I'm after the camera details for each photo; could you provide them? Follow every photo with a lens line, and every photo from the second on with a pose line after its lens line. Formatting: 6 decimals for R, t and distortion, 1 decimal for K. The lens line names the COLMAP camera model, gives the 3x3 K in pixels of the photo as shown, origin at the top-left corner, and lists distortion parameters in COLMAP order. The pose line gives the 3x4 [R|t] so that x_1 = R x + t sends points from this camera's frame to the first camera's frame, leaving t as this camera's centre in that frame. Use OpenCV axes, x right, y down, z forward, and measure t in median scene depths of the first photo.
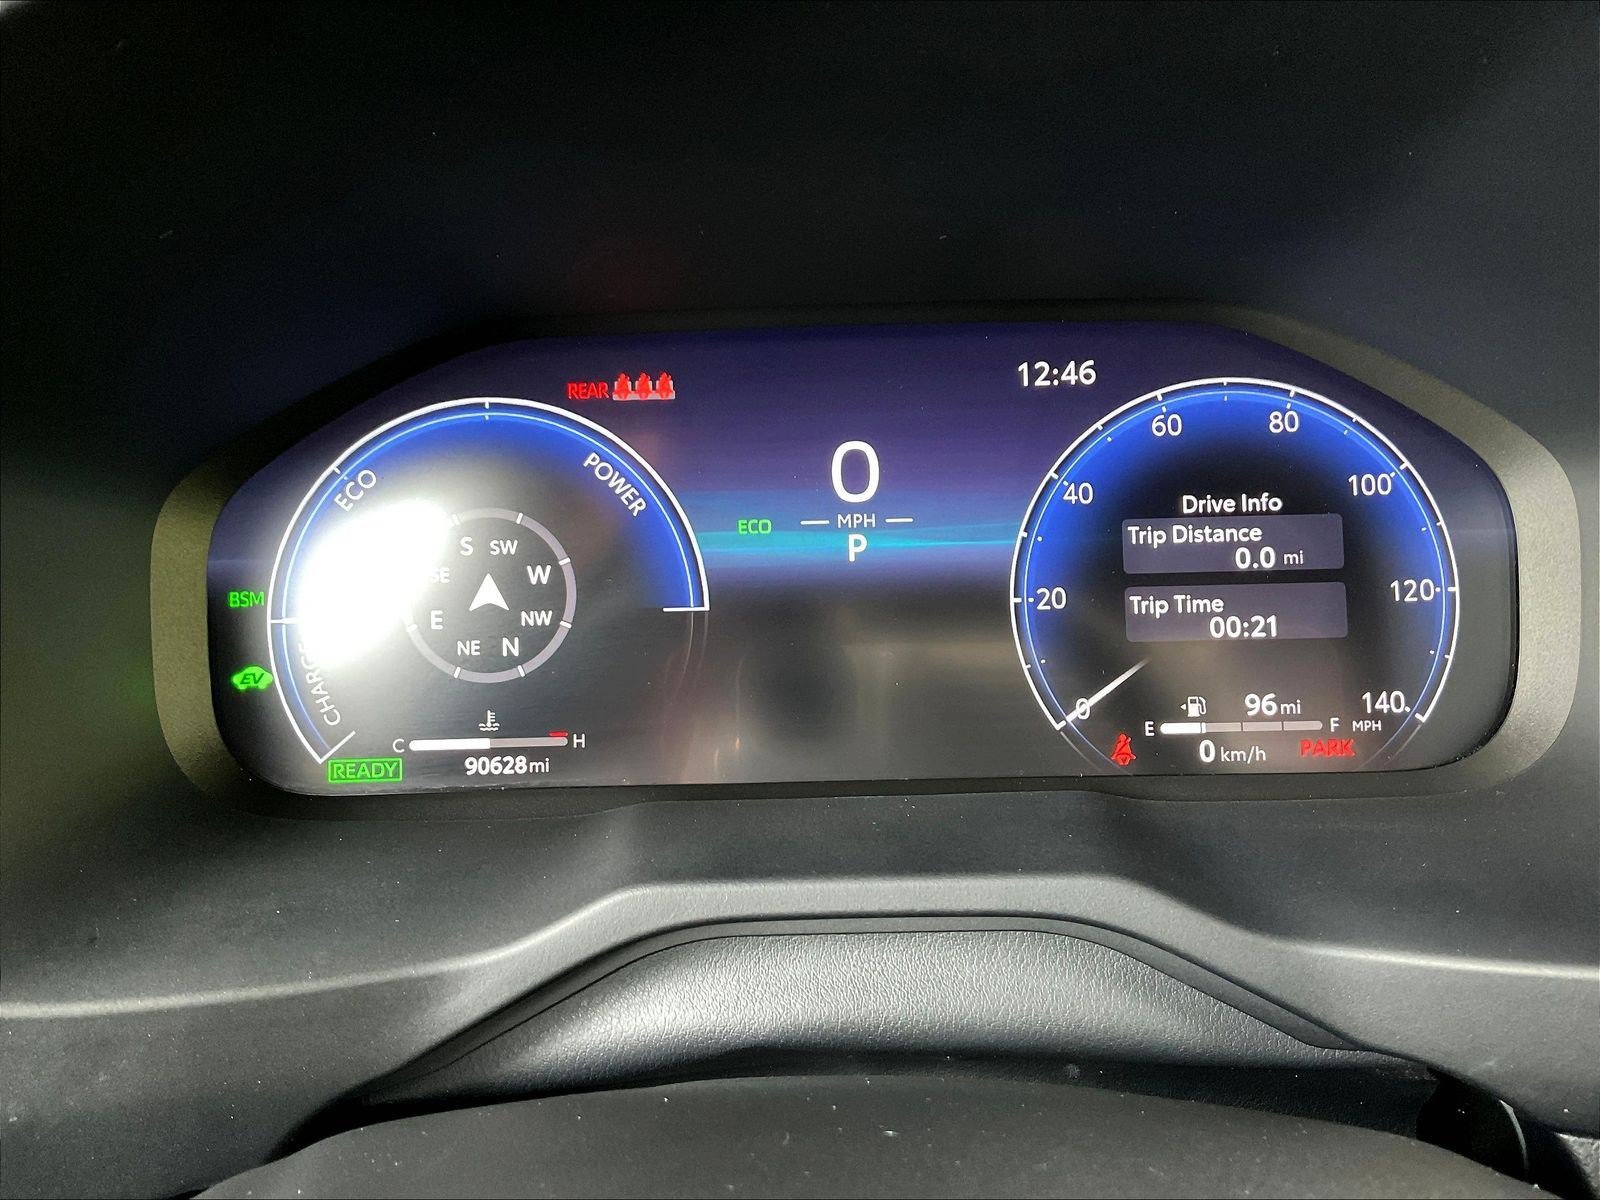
lens RADIAL K [[1357.7, 0, 800.0], [0, 1357.7, 600.0], [0, 0, 1]] dist [0.013017, 0.000464]
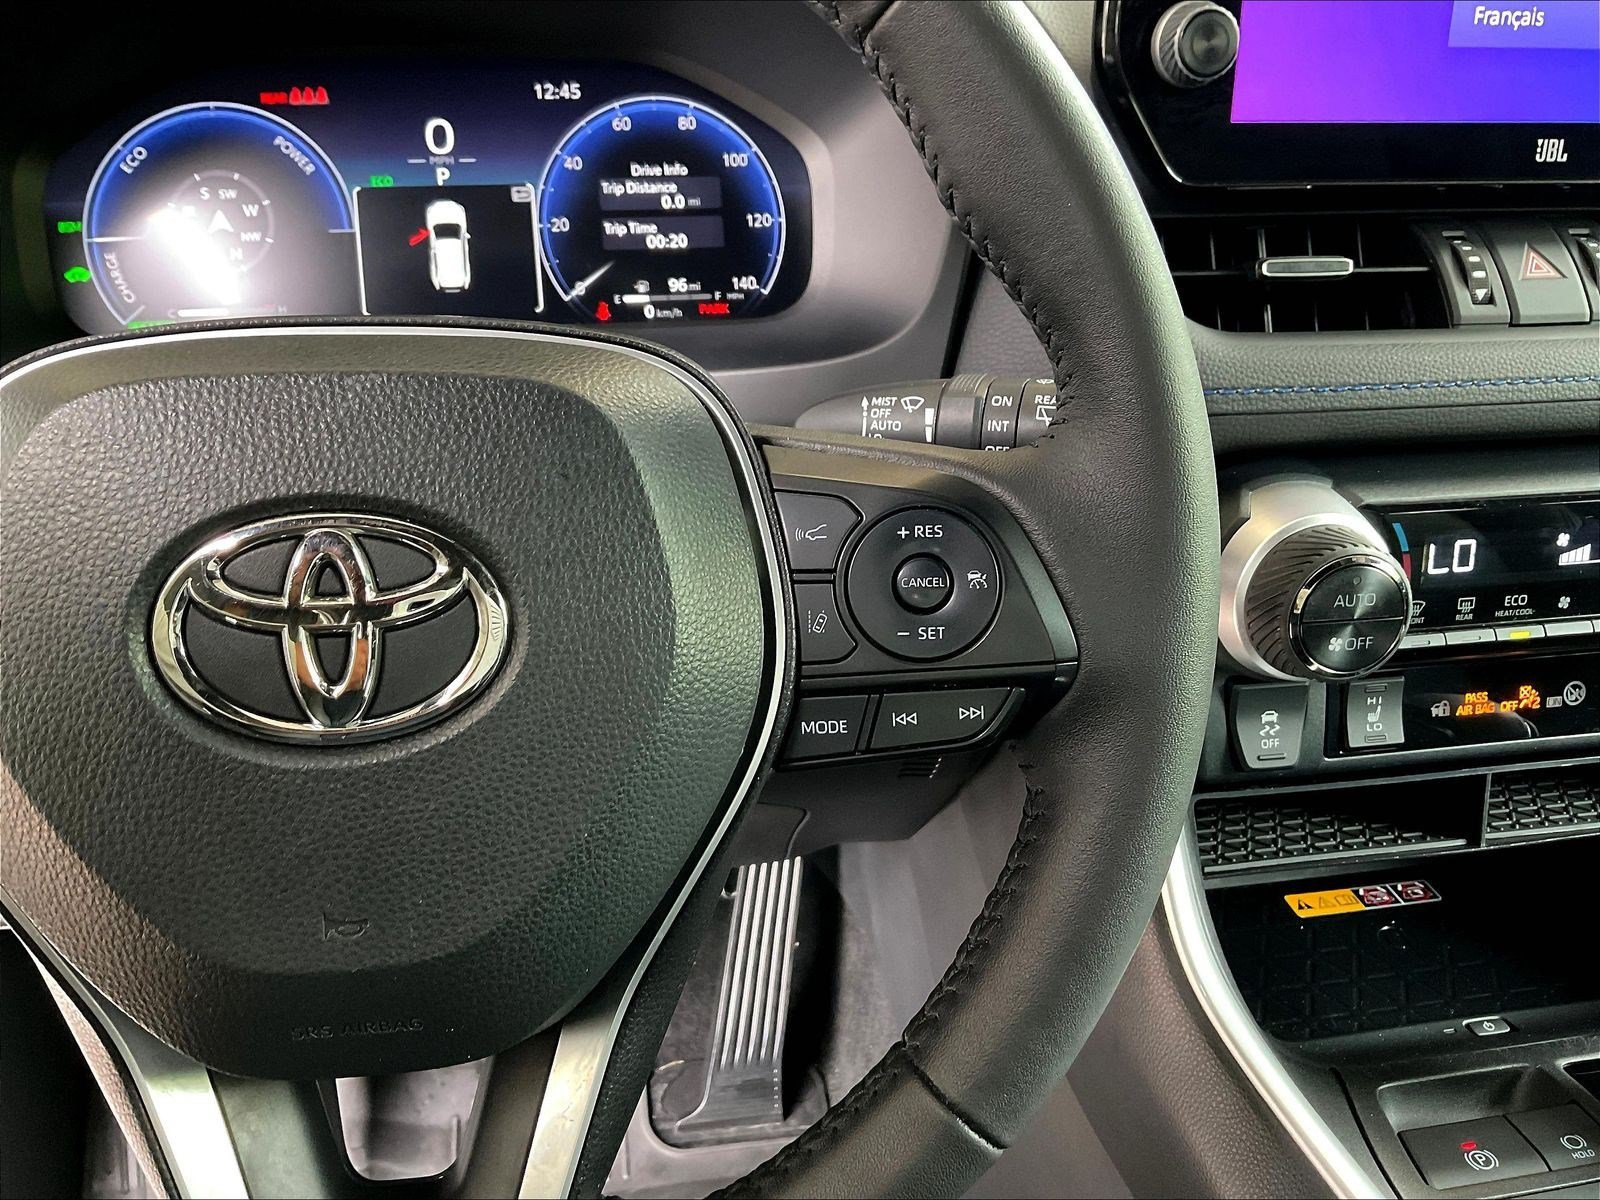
lens RADIAL K [[1422.6, 0, 800.0], [0, 1422.6, 600.0], [0, 0, 1]] dist [-0.000645, 0.000925]
pose [[0.960935, -0.068695, 0.268114, -0.043713], [-0.015322, 0.954020, 0.299351, -0.094183], [-0.276350, -0.291765, 0.915699, -0.919783]]
